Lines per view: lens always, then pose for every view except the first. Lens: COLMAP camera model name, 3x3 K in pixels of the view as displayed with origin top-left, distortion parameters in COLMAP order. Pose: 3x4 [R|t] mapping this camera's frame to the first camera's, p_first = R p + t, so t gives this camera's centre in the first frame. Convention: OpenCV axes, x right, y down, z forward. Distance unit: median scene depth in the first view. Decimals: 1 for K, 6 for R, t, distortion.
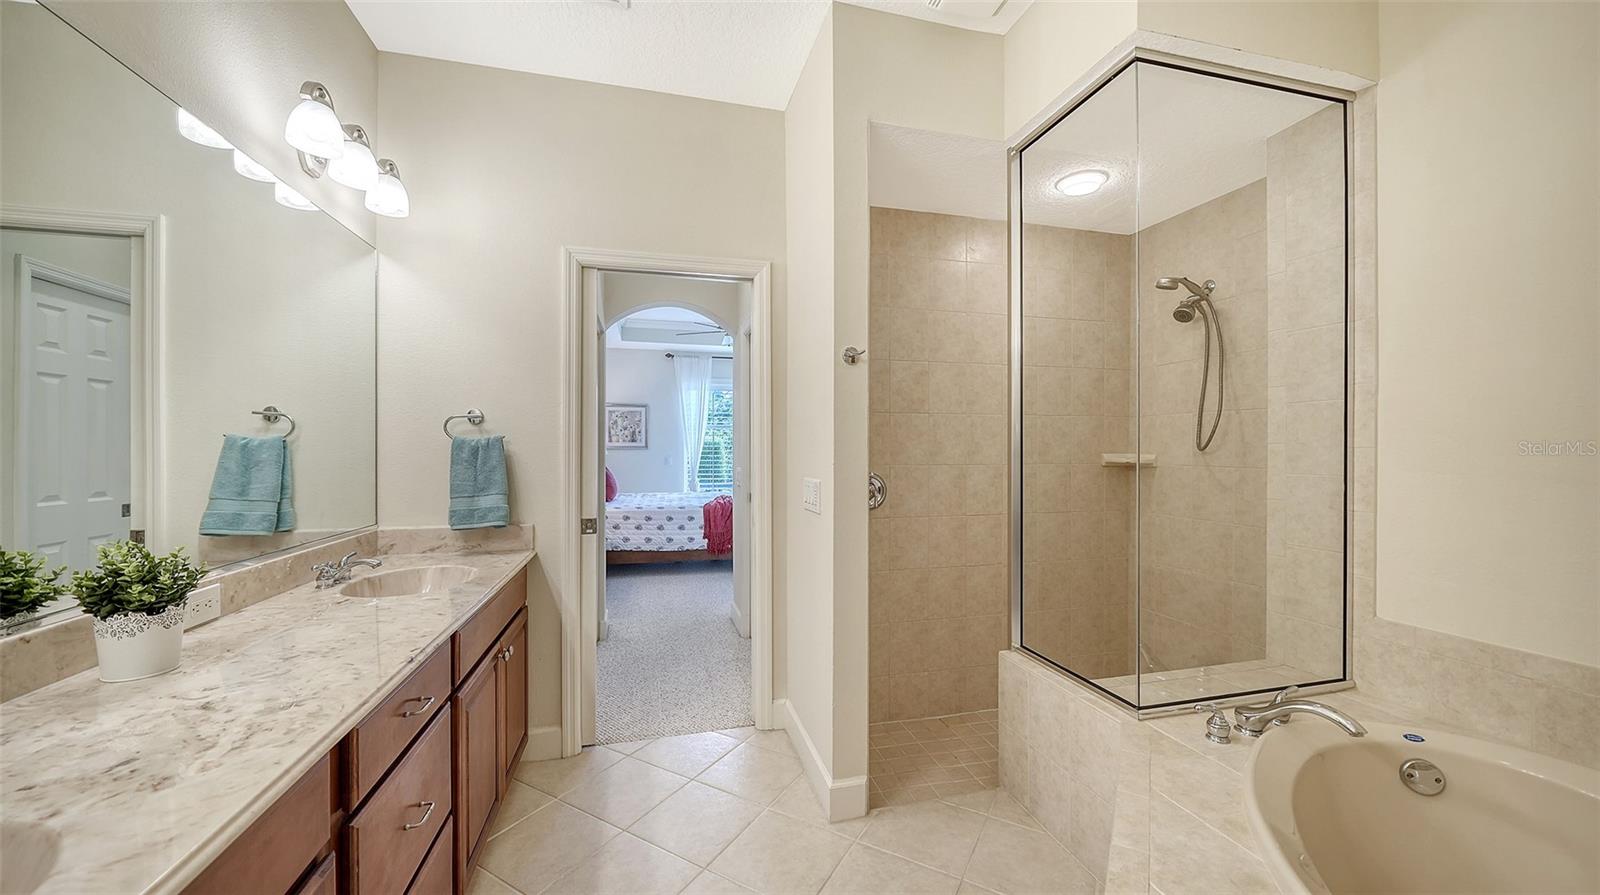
lens RADIAL K [[607.3, 0, 804.4], [0, 607.3, 455.0], [0, 0, 1]] dist [-0.013159, -0.000324]
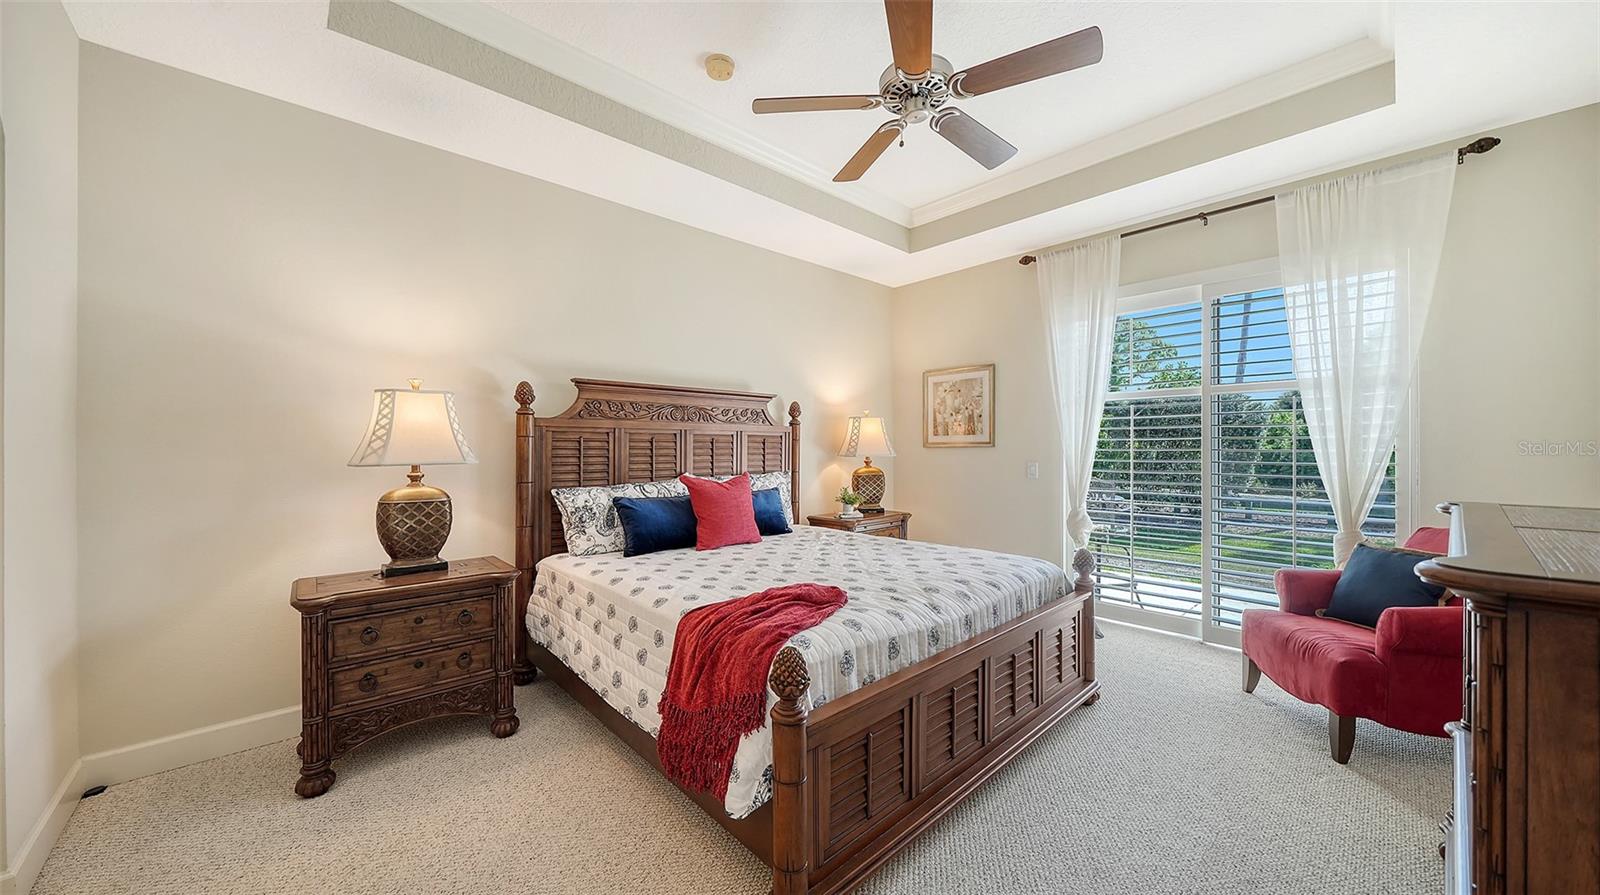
lens RADIAL K [[564.8, 0, 804.4], [0, 564.8, 444.2], [0, 0, 1]] dist [0.000620, 0.000042]
pose [[0.495045, -0.013860, -0.868757, 0.090440], [0.009415, 0.999900, -0.010587, -0.008268], [0.868816, -0.002938, 0.495126, 0.607069]]
